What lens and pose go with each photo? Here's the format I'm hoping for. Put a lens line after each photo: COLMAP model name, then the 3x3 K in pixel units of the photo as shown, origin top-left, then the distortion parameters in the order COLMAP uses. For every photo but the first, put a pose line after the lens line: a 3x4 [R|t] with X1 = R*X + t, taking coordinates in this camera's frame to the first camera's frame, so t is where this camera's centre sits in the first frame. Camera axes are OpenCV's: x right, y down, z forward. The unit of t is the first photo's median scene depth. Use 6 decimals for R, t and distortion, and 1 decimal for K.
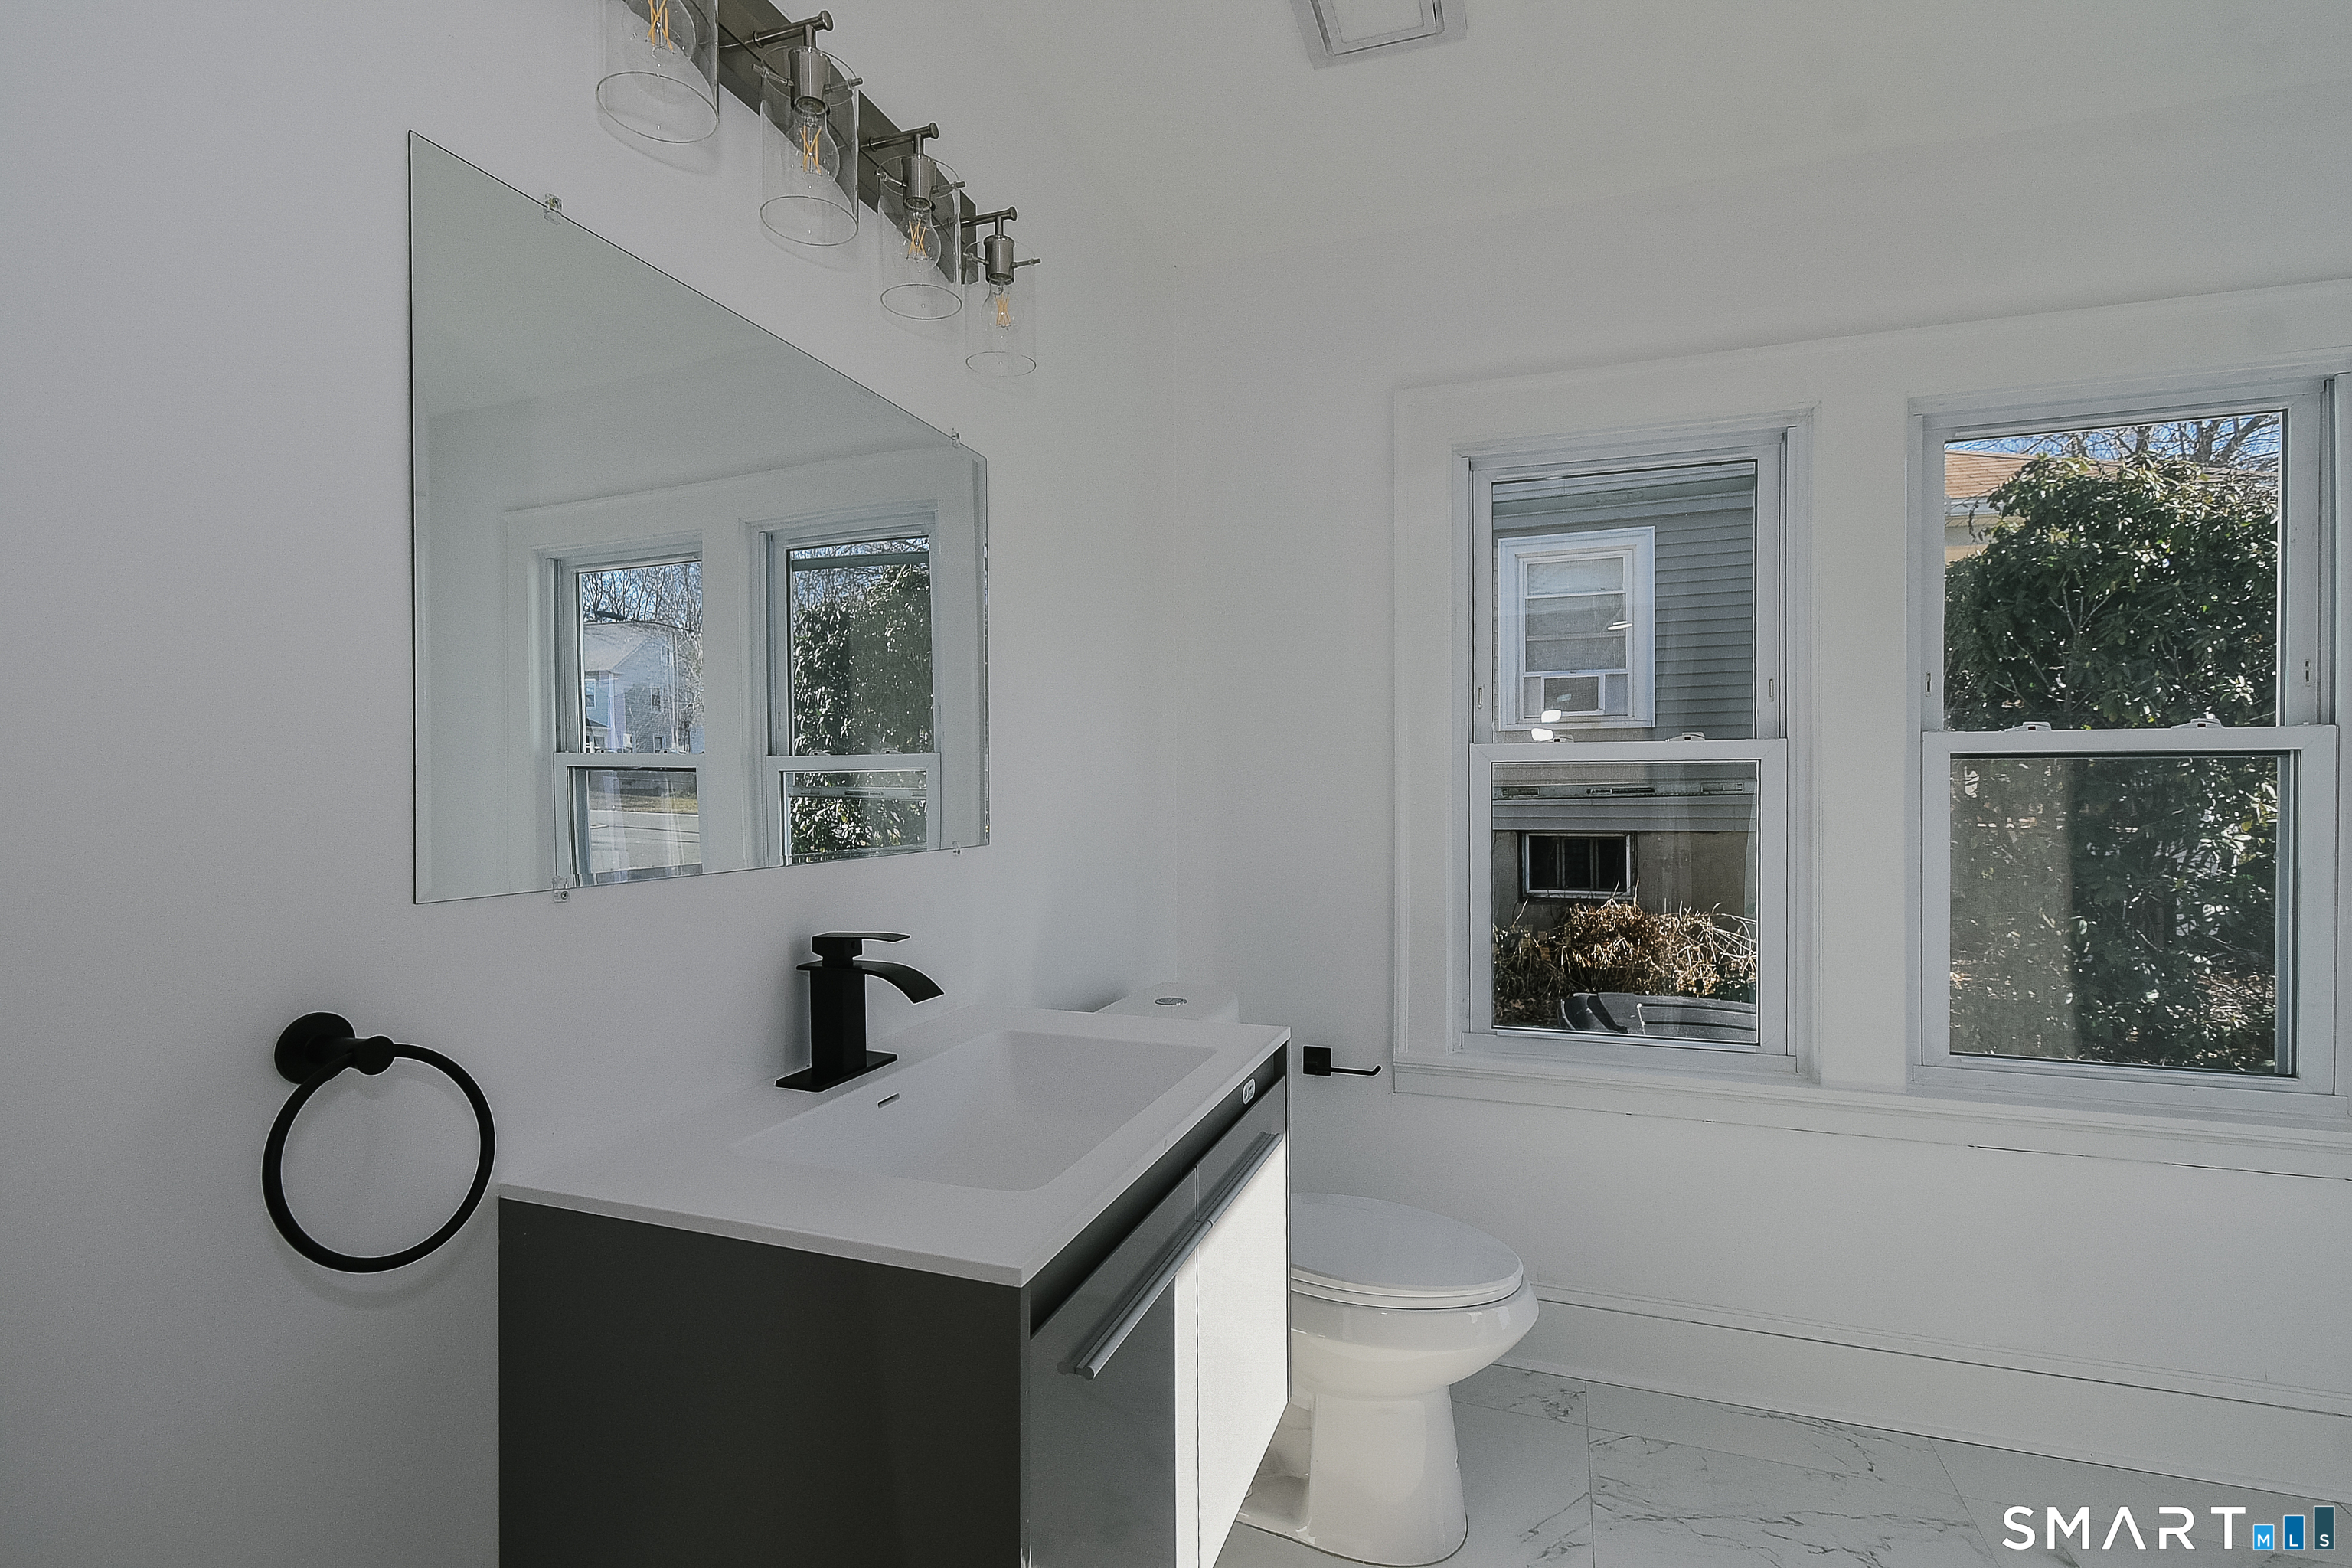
lens RADIAL K [[1041.1, 0, 1176.0], [0, 1041.1, 784.0], [0, 0, 1]] dist [-0.000148, -0.000803]
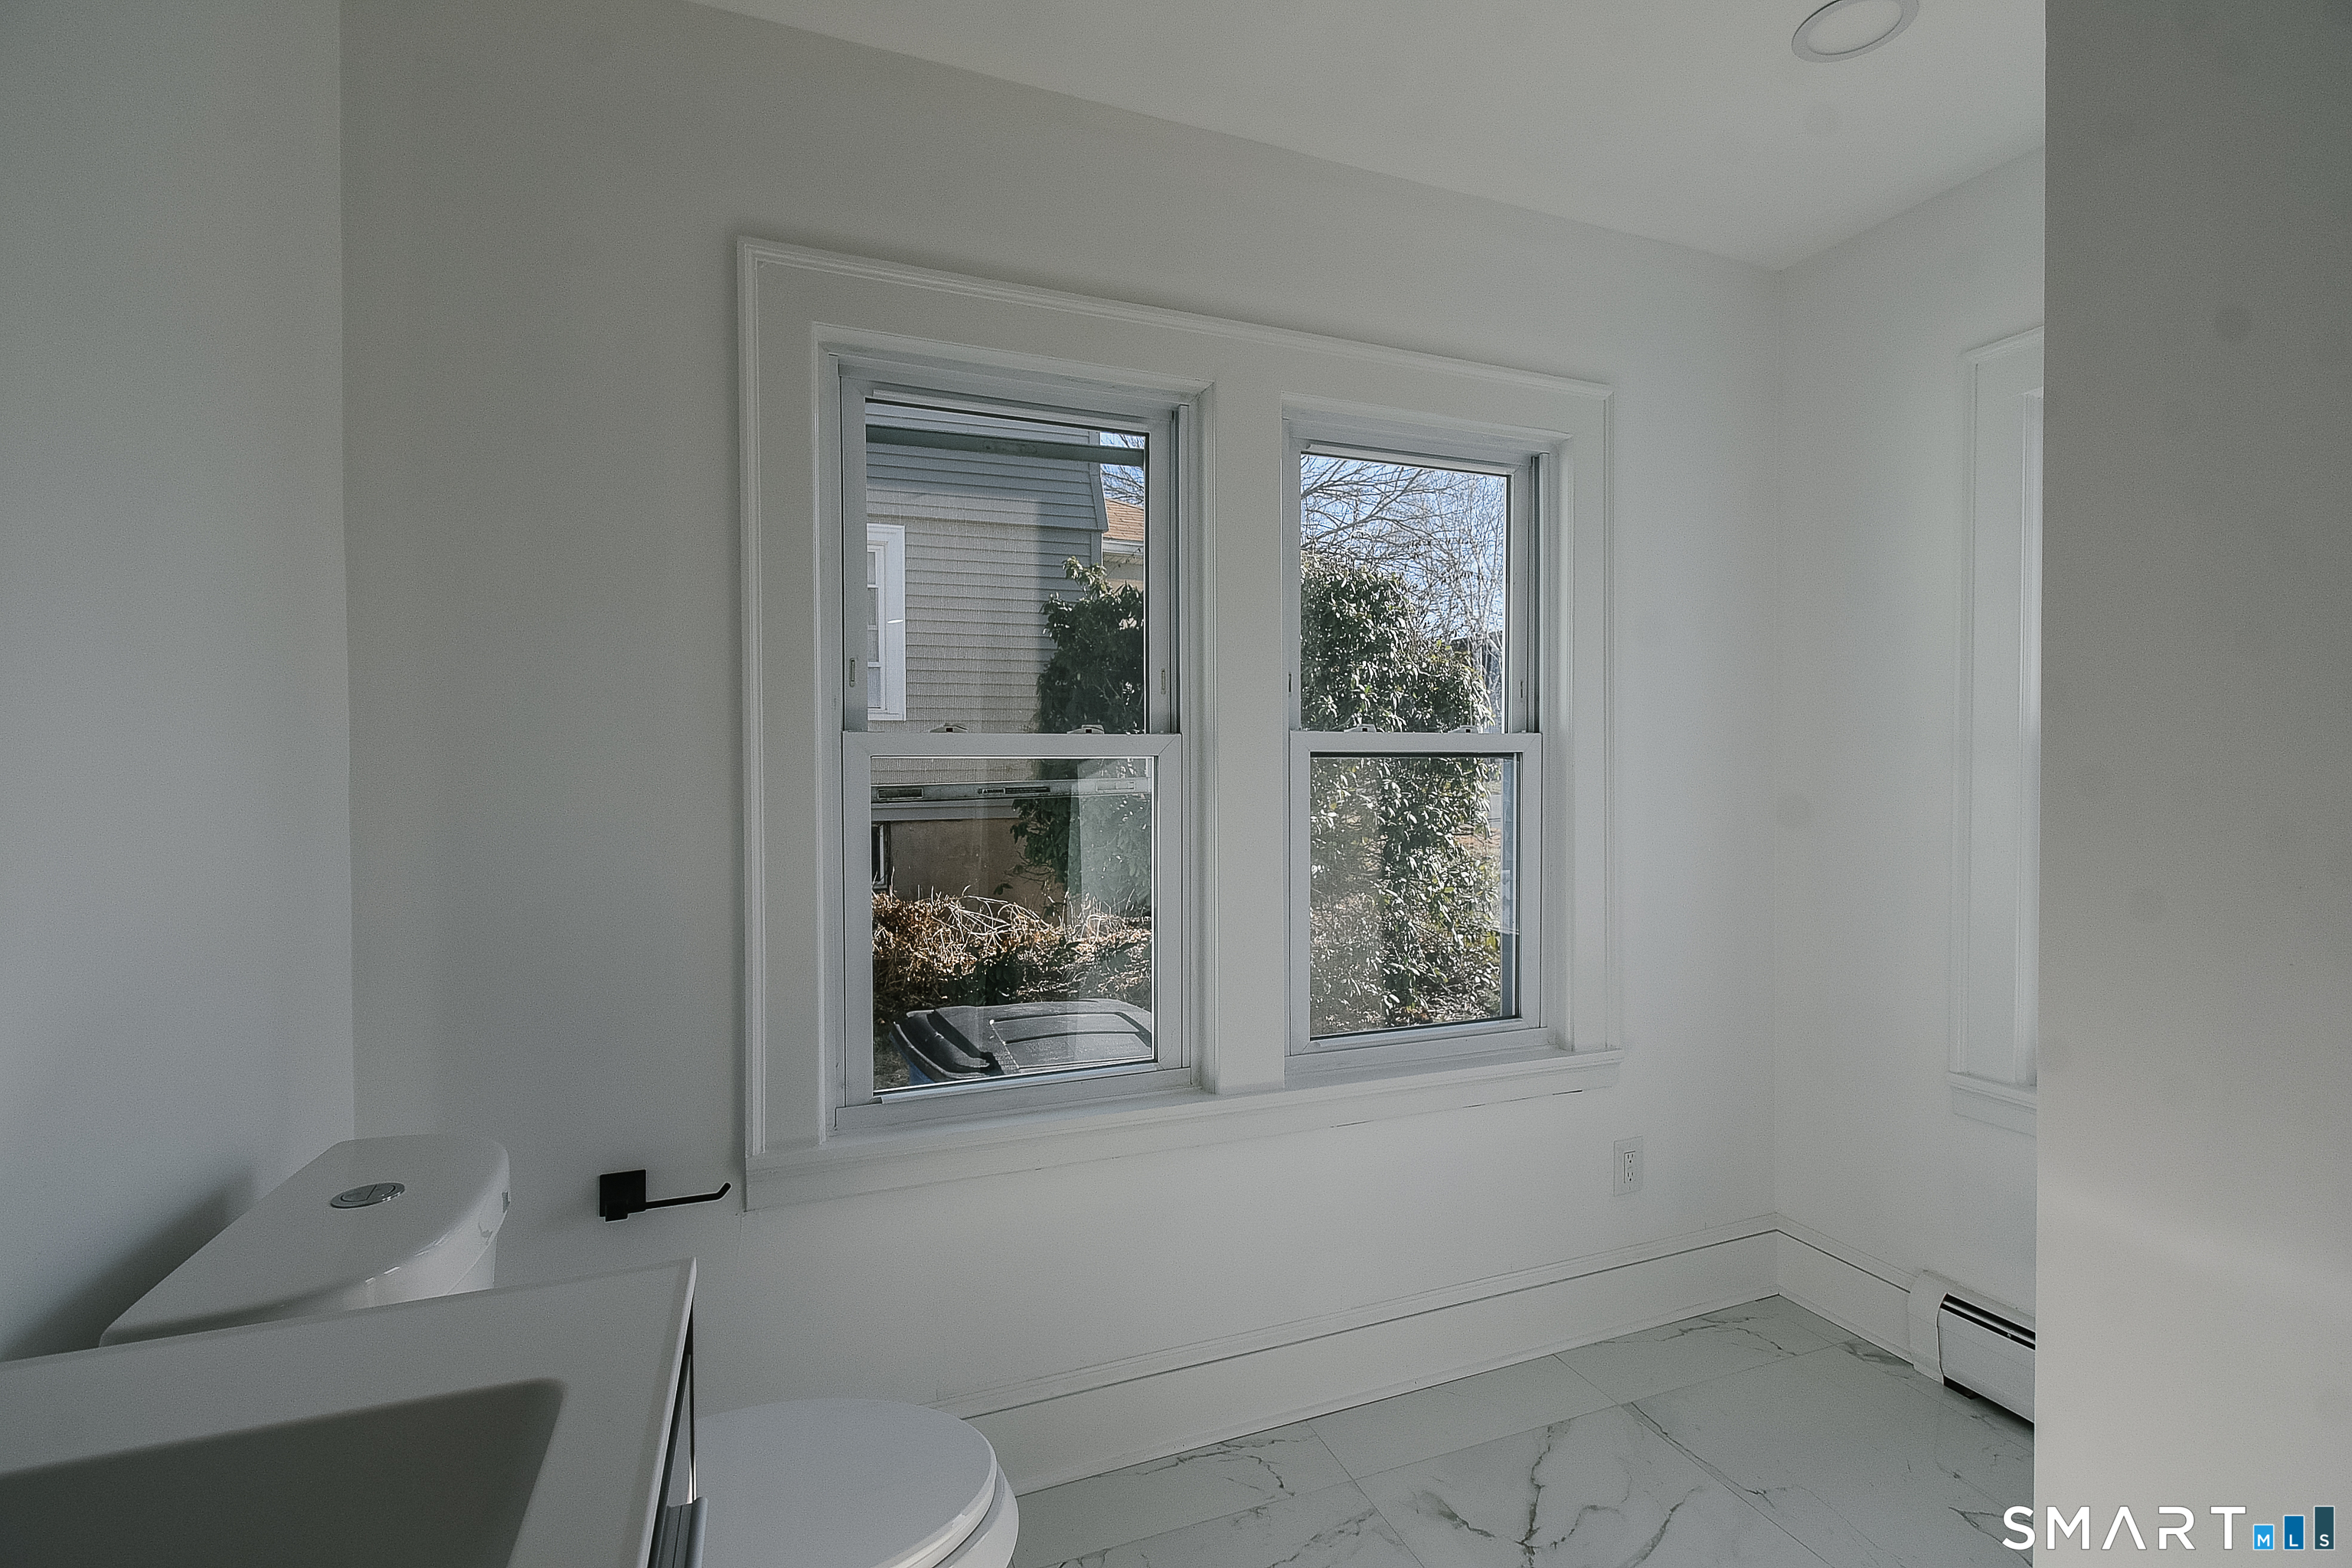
lens RADIAL K [[1041.1, 0, 1176.0], [0, 1041.1, 784.0], [0, 0, 1]] dist [-0.000148, -0.000803]
pose [[0.764626, -0.008370, 0.644420, -0.025171], [0.002598, 0.999948, 0.009905, -0.007193], [-0.644469, -0.005900, 0.764608, 0.262608]]
